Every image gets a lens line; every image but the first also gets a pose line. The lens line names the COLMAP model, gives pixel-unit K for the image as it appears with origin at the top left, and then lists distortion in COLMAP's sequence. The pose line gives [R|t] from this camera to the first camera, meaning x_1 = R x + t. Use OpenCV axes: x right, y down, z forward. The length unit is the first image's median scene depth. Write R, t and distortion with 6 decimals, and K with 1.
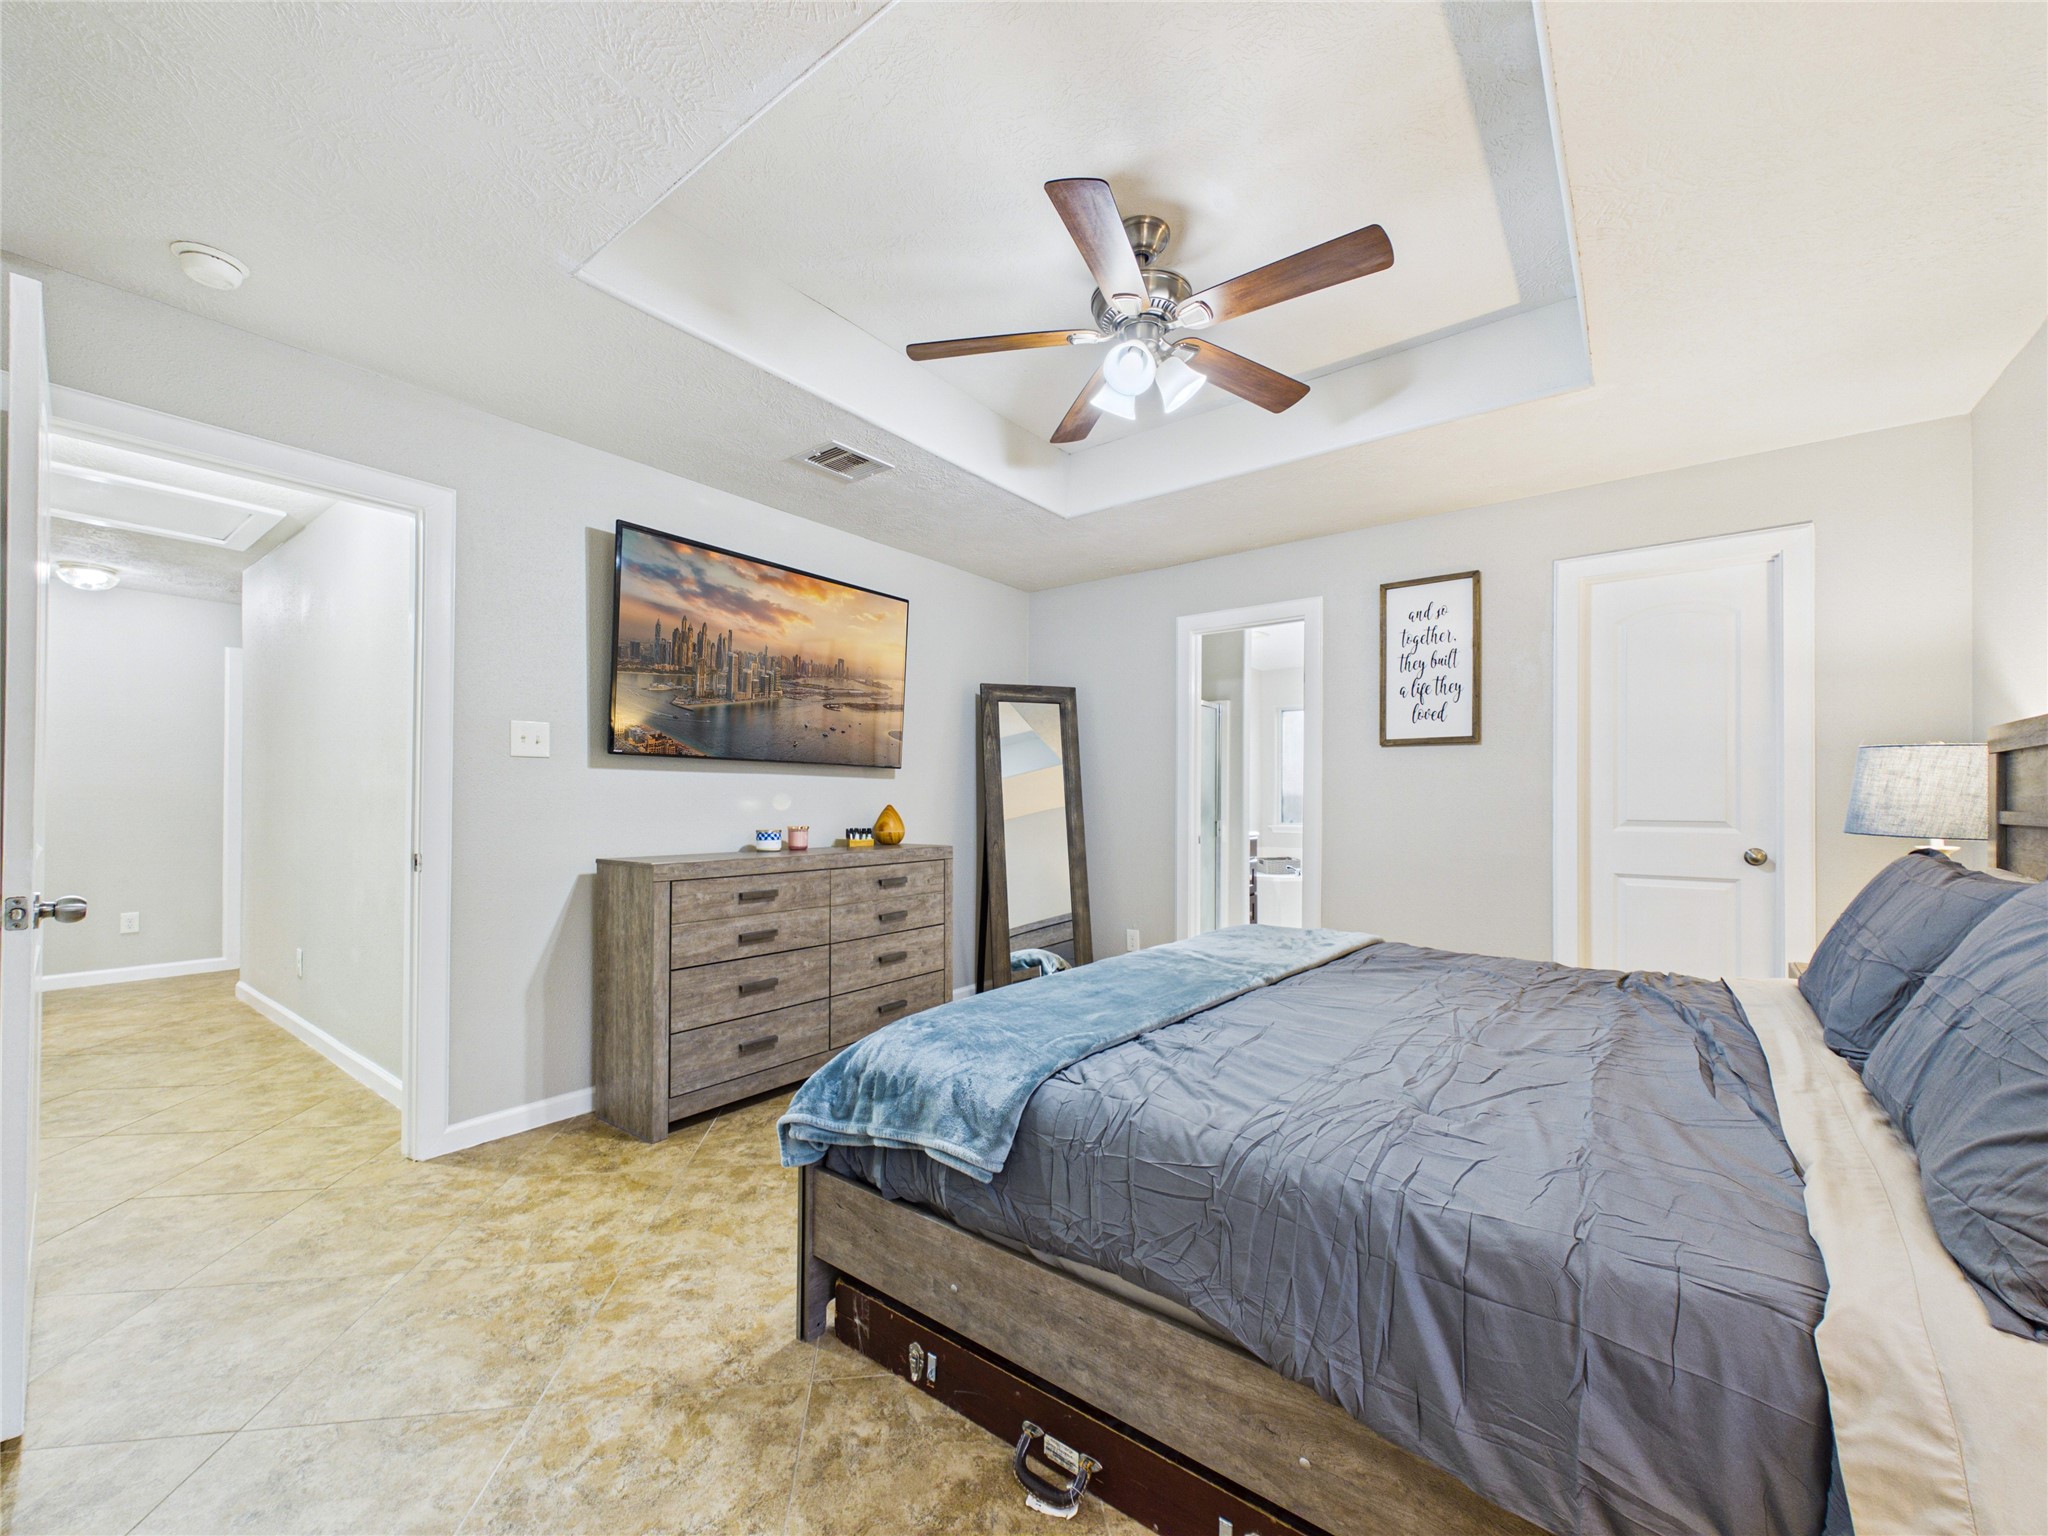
lens RADIAL K [[822.6, 0, 1025.2], [0, 822.6, 787.9], [0, 0, 1]] dist [0.004559, -0.000578]
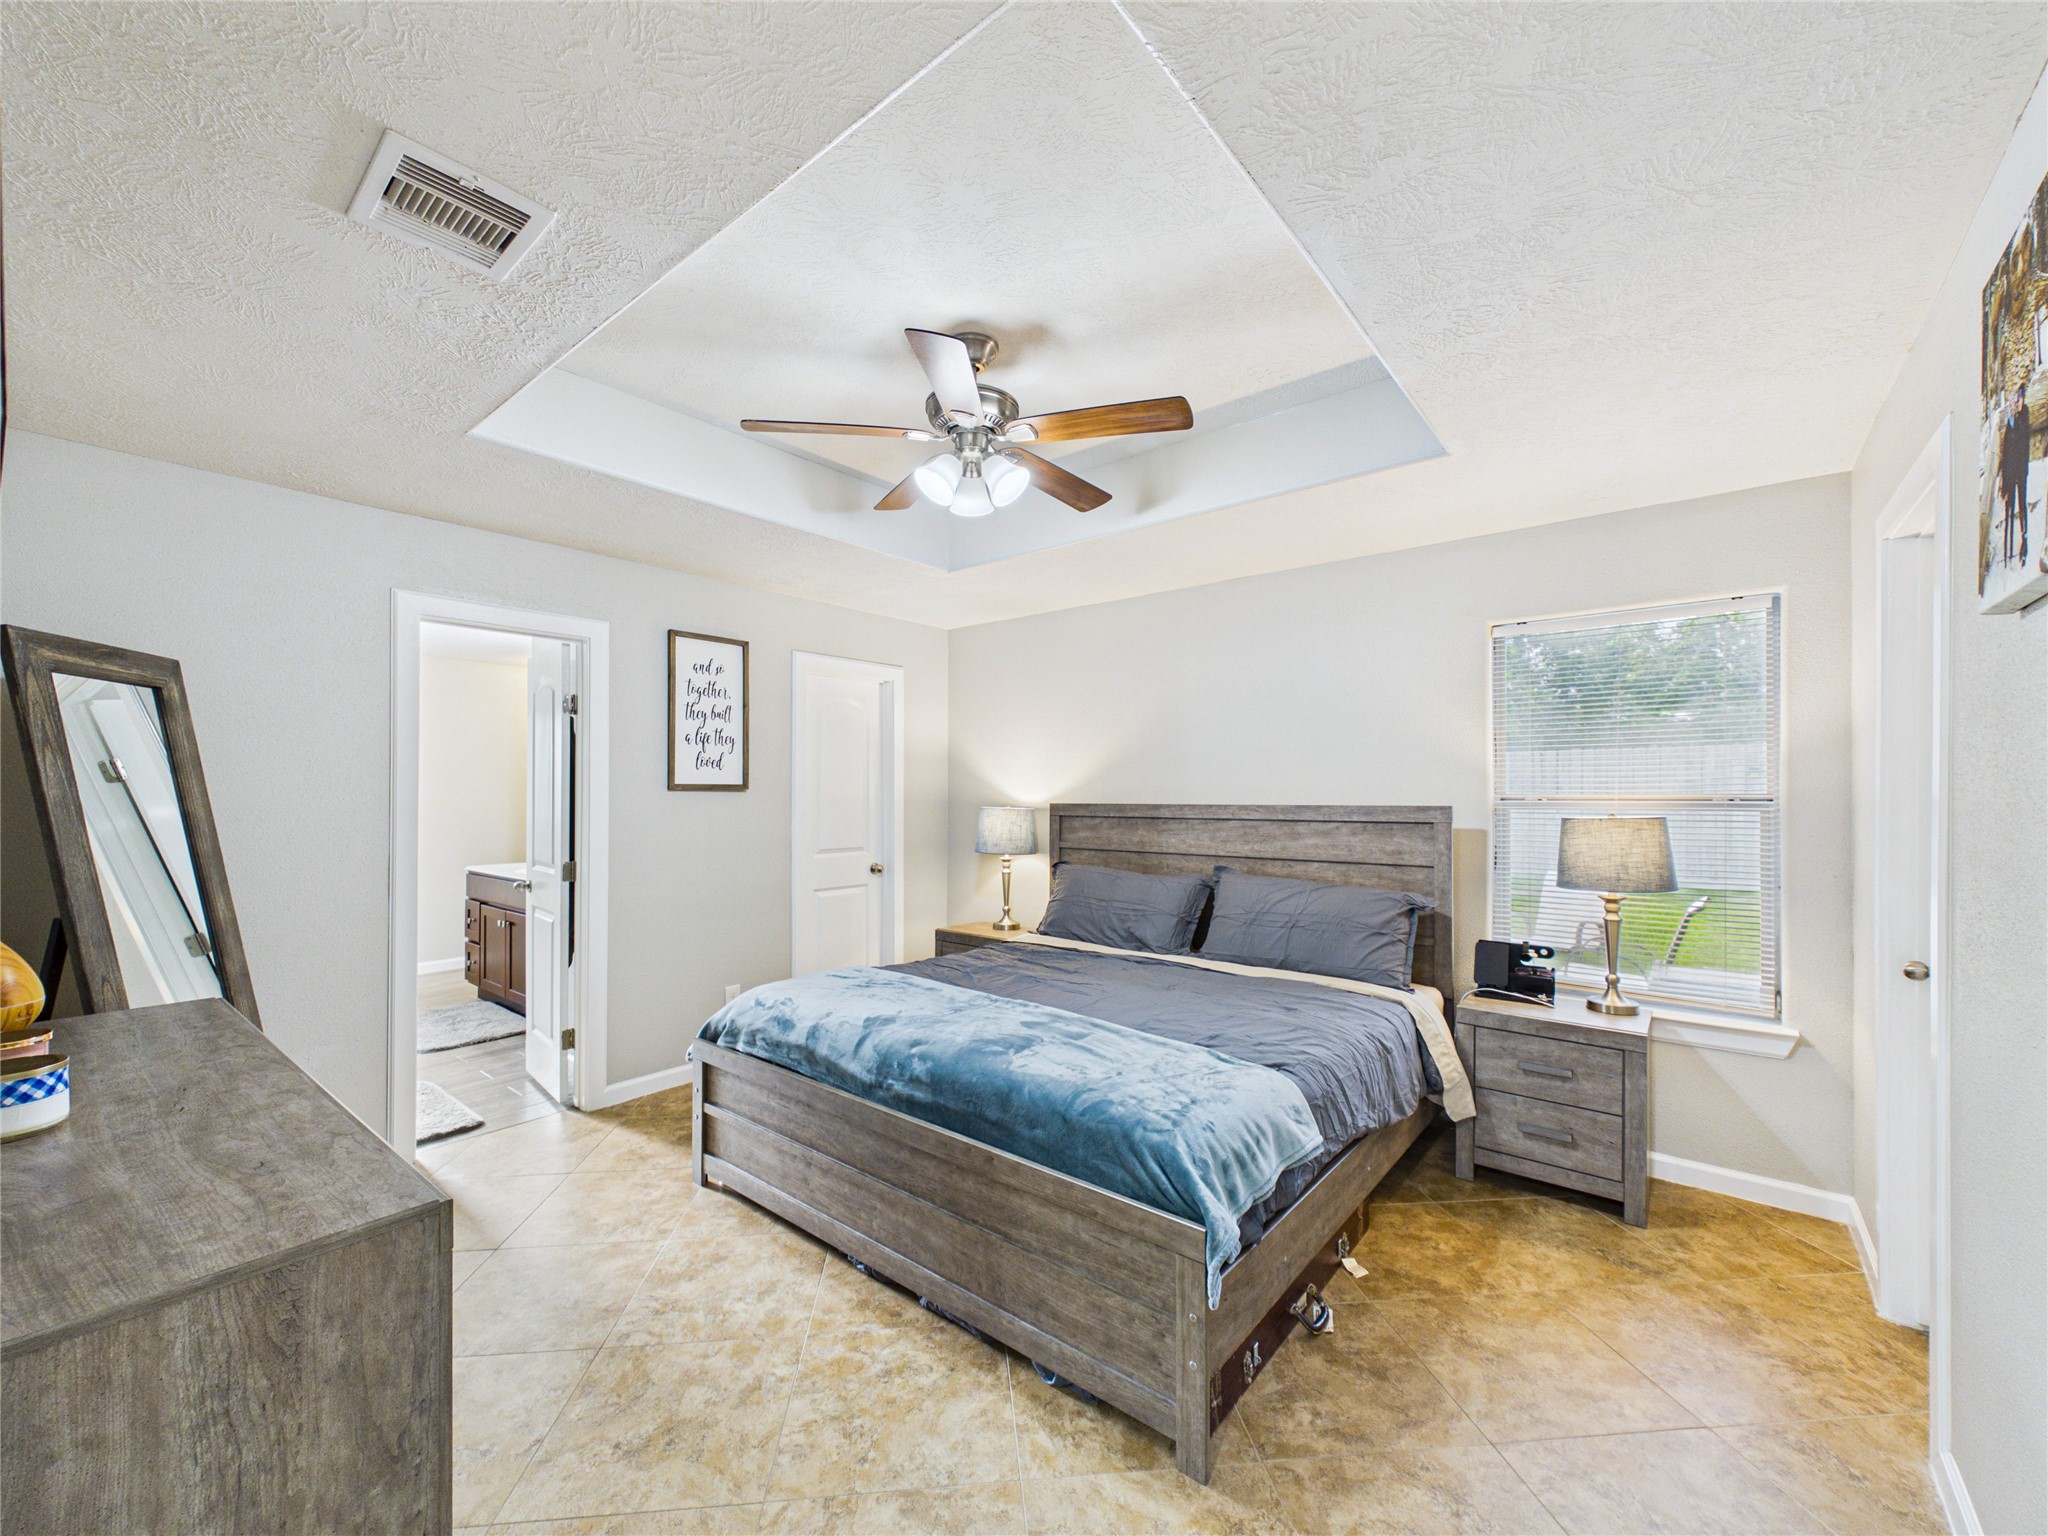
lens RADIAL K [[822.6, 0, 1022.9], [0, 822.6, 783.9], [0, 0, 1]] dist [0.004559, -0.000578]
pose [[0.042110, 0.009223, 0.999070, -0.586737], [-0.014620, 0.999856, -0.008614, -0.059484], [-0.999006, -0.014244, 0.042239, 0.559247]]
